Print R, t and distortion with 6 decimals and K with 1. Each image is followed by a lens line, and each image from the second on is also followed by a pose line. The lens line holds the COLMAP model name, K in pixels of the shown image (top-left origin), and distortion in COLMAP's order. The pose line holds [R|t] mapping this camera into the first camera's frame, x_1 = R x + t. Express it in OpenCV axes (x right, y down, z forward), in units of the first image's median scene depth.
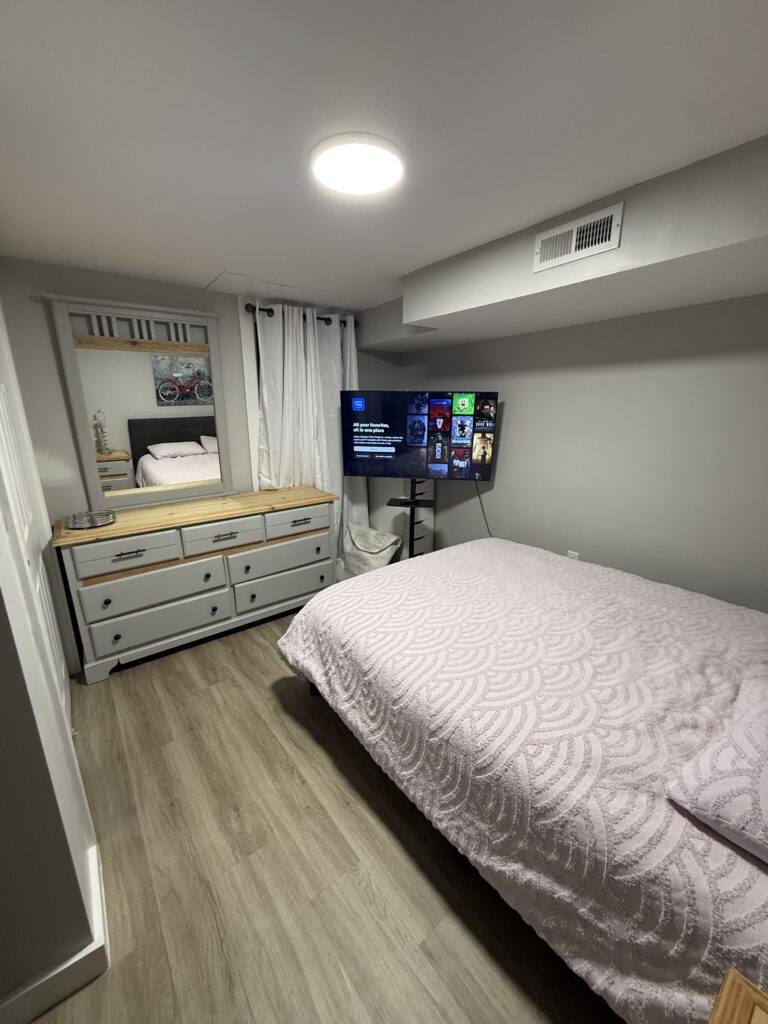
lens RADIAL K [[408.4, 0, 386.9], [0, 408.4, 510.5], [0, 0, 1]] dist [-0.000482, -0.000025]
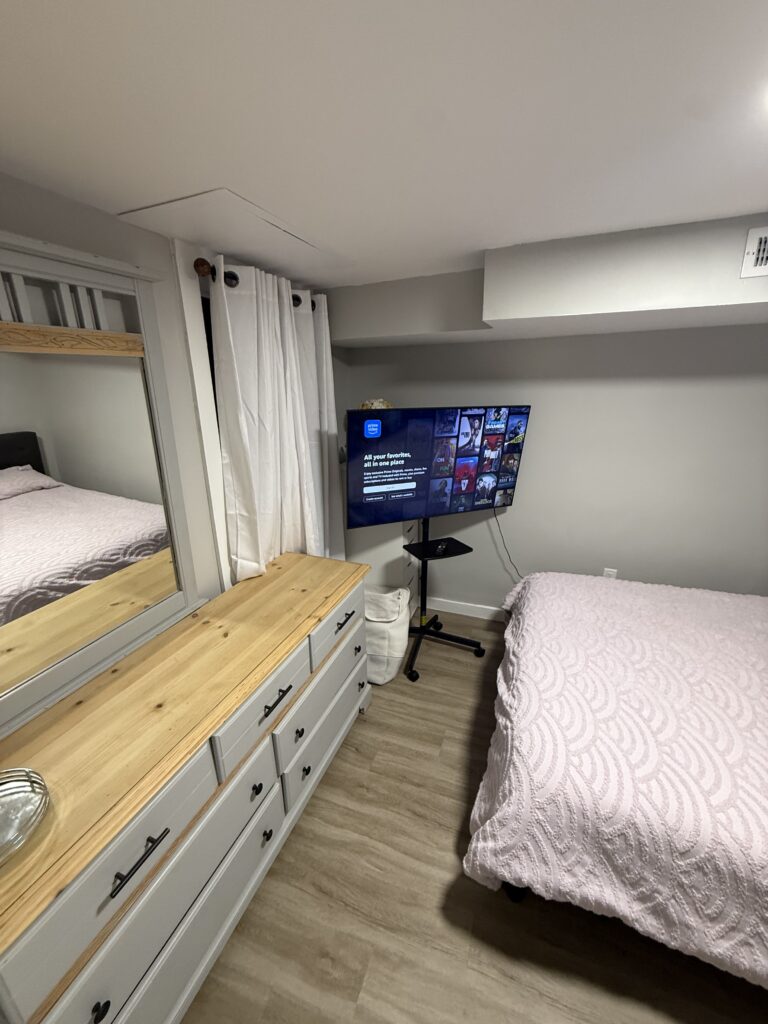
lens RADIAL K [[408.4, 0, 386.9], [0, 408.4, 510.5], [0, 0, 1]] dist [-0.000482, -0.000025]
pose [[0.856917, -0.167054, 0.487633, -0.685185], [0.144336, 0.985946, 0.084125, -0.296579], [-0.494833, -0.001705, 0.868986, 0.641370]]
